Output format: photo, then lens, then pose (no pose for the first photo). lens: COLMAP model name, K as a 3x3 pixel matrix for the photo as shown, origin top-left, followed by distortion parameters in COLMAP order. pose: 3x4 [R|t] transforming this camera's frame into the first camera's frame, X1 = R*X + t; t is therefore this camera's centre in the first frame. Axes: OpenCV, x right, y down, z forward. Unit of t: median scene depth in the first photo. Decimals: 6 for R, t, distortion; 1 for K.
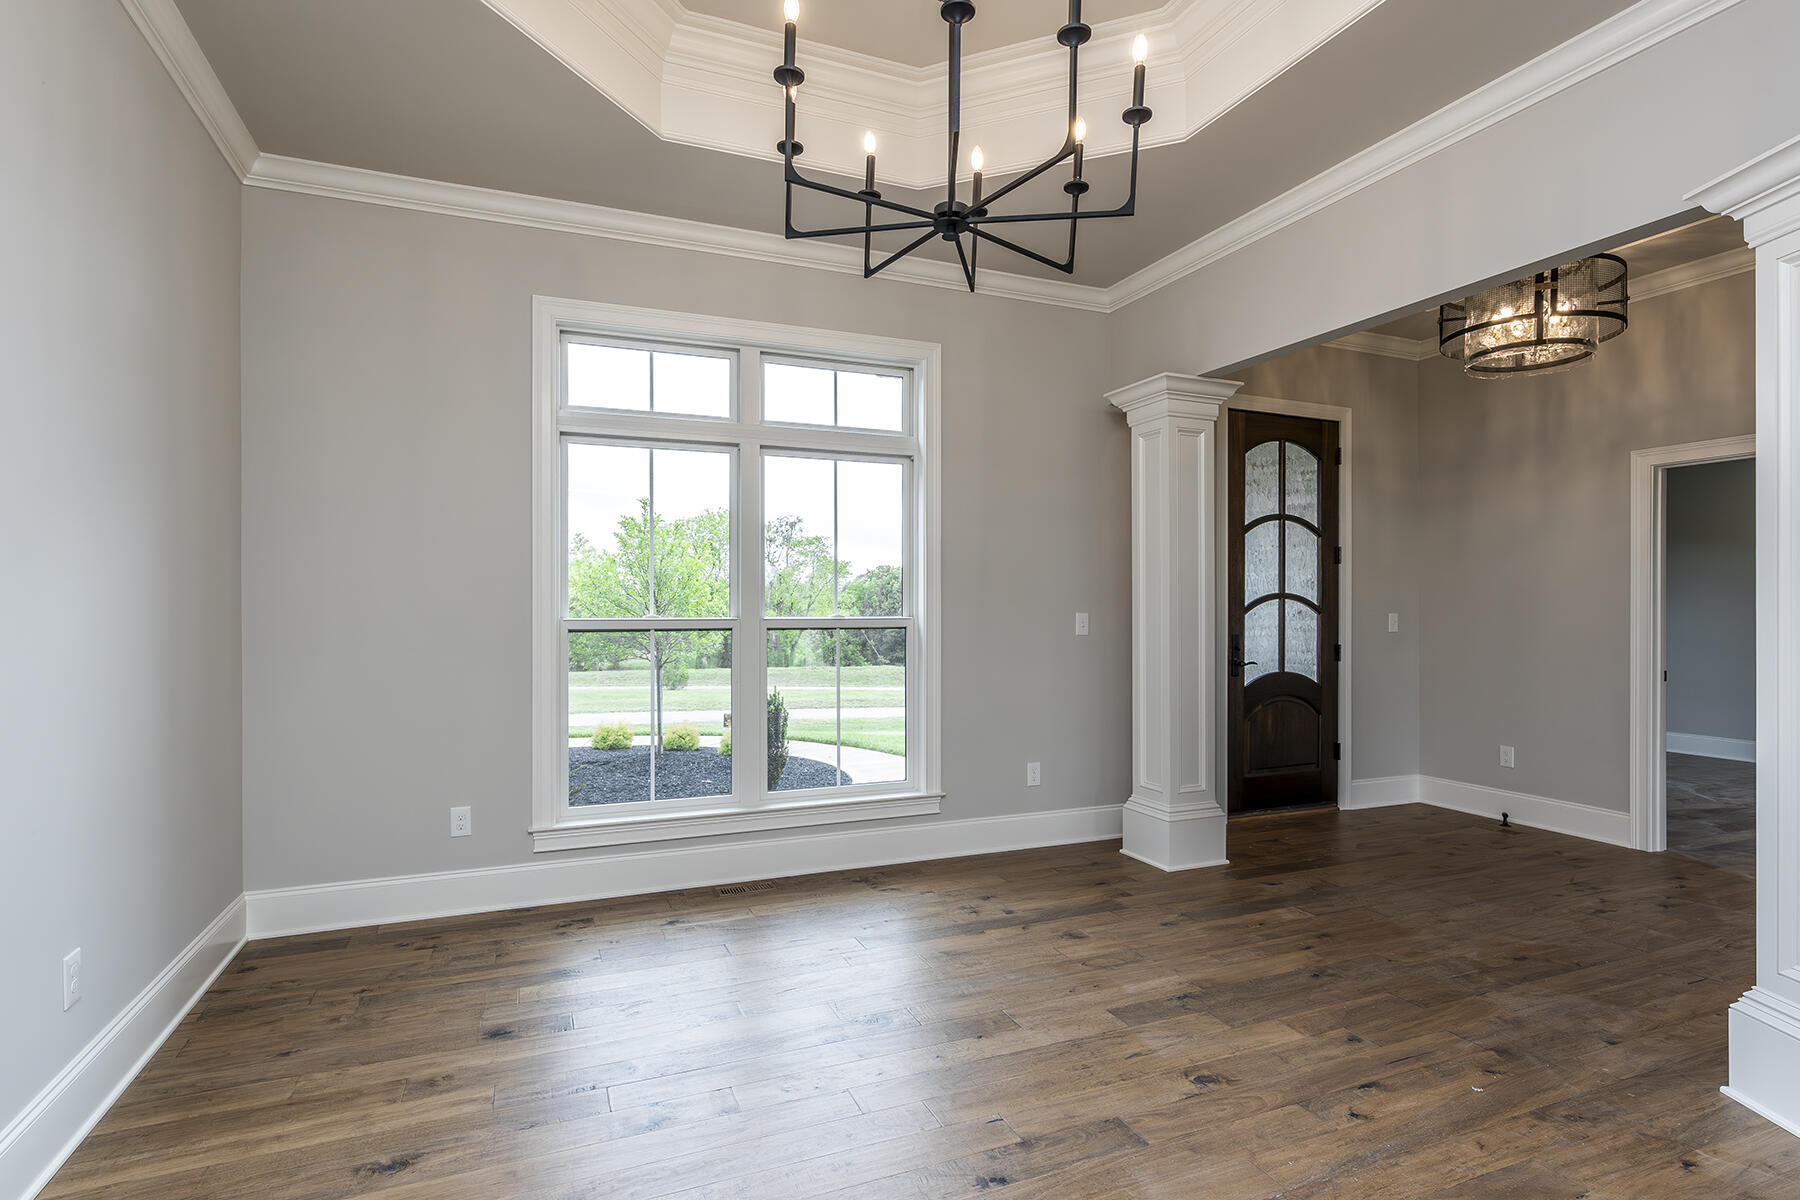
lens RADIAL K [[892.2, 0, 902.6], [0, 892.2, 603.7], [0, 0, 1]] dist [-0.010952, -0.000002]
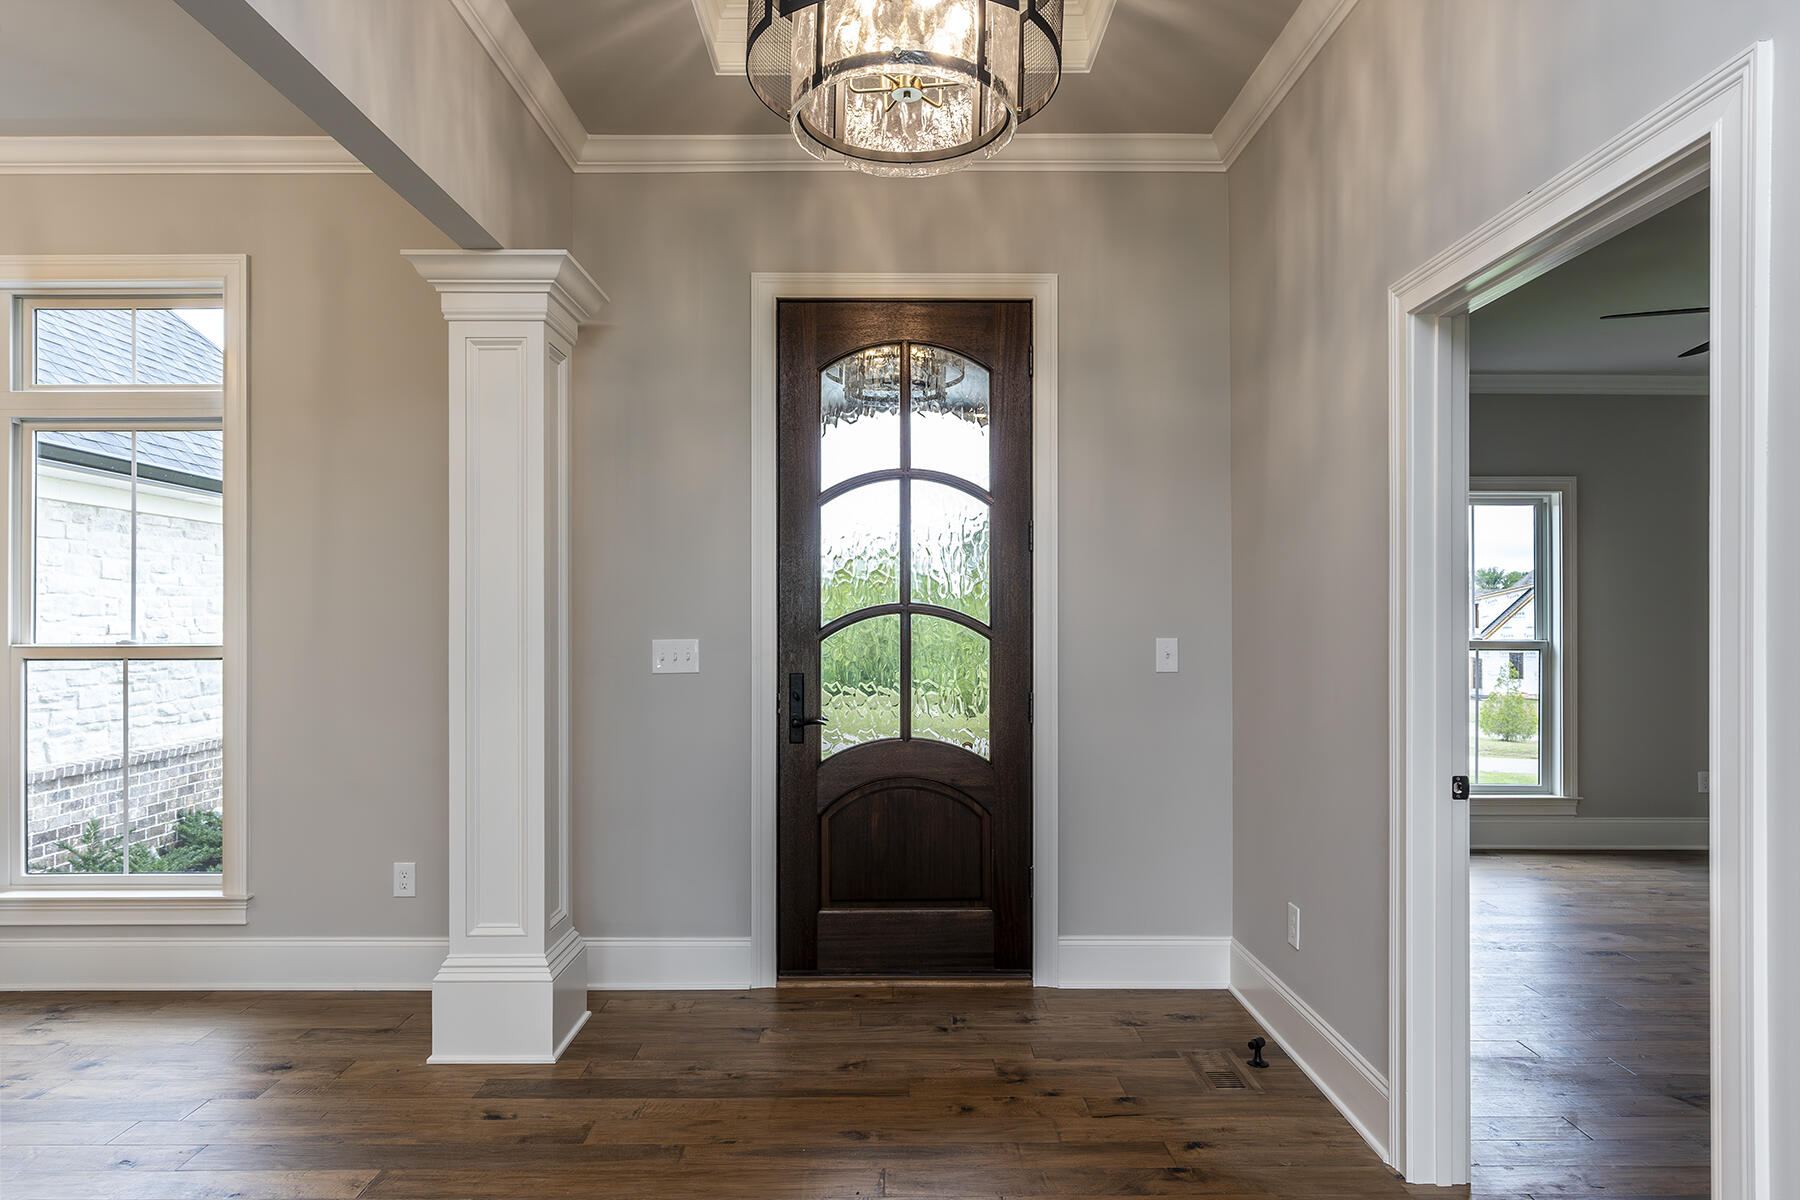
lens RADIAL K [[1149.8, 0, 898.7], [0, 1149.8, 640.0], [0, 0, 1]] dist [0.001852, -0.000777]
pose [[0.924474, 0.001729, -0.381241, 0.697475], [0.003443, 0.999911, 0.012885, 0.001471], [0.381229, -0.013225, 0.924386, 0.294794]]
